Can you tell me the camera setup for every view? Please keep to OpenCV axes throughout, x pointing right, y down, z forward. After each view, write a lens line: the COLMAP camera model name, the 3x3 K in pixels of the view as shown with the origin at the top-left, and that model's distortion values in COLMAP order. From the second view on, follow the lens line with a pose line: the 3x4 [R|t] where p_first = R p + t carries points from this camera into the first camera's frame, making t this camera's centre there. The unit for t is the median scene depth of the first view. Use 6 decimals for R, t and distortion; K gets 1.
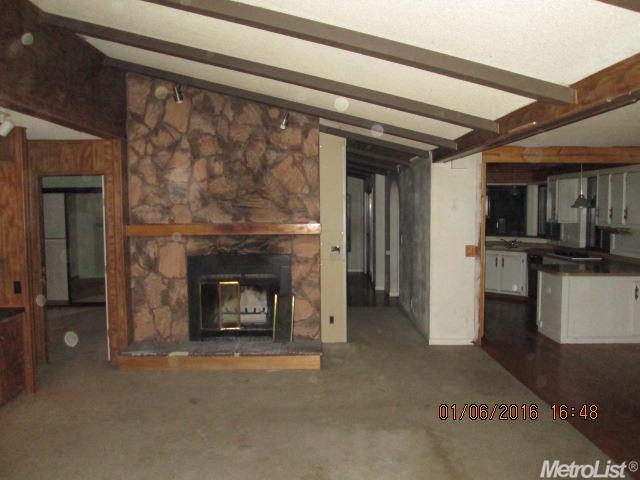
lens RADIAL K [[535.2, 0, 320.0], [0, 535.2, 240.0], [0, 0, 1]] dist [-0.039962, 0.006499]
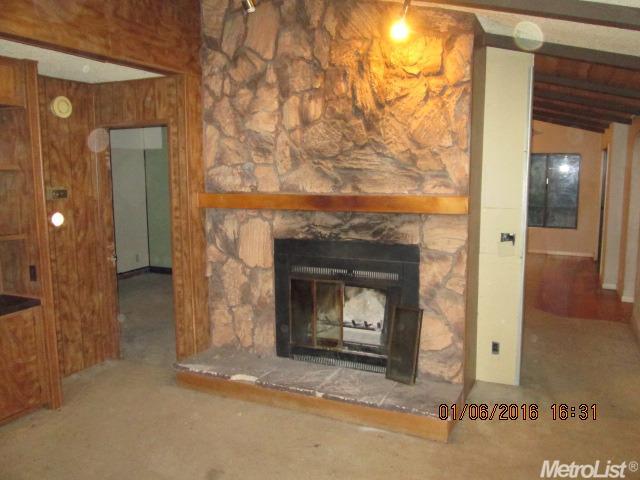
lens RADIAL K [[535.2, 0, 320.0], [0, 535.2, 240.0], [0, 0, 1]] dist [-0.039962, 0.006499]
pose [[0.904324, 0.058968, -0.422754, 0.105512], [-0.028580, 0.996554, 0.077867, -0.024789], [0.425889, -0.058335, 0.902893, 0.391402]]
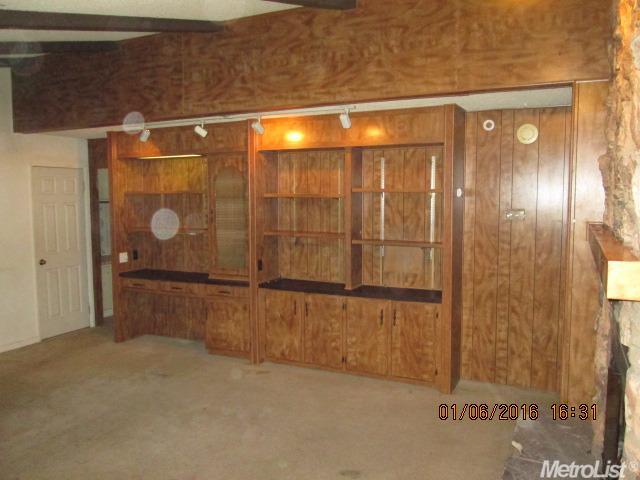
lens RADIAL K [[535.2, 0, 320.0], [0, 535.2, 240.0], [0, 0, 1]] dist [-0.039962, 0.006499]
pose [[-0.442328, 0.090469, -0.892279, 0.279856], [-0.049261, 0.990947, 0.124893, -0.063428], [0.895500, 0.099198, -0.433867, 0.918046]]
